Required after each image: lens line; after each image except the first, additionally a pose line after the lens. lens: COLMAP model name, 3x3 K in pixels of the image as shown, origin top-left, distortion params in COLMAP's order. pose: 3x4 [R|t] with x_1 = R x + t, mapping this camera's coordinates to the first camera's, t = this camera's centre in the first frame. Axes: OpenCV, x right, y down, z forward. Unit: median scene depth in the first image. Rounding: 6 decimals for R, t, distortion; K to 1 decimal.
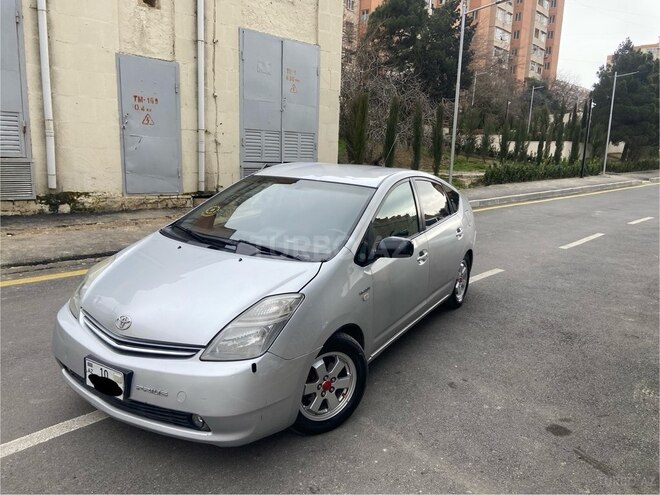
lens RADIAL K [[496.7, 0, 314.1], [0, 496.7, 255.4], [0, 0, 1]] dist [0.091689, -0.117486]
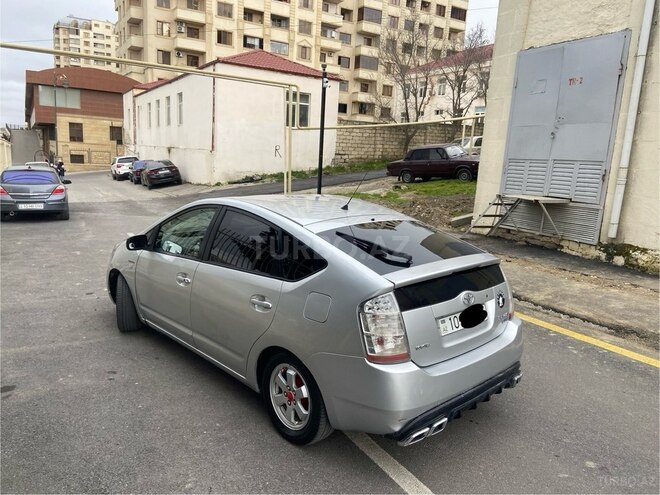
lens RADIAL K [[496.7, 0, 346.6], [0, 496.7, 250.1], [0, 0, 1]] dist [0.091689, -0.117486]
pose [[-0.251622, 0.125909, -0.959601, 0.535916], [-0.262786, 0.945365, 0.192948, -0.162166], [0.931467, 0.300719, -0.204787, 0.731169]]
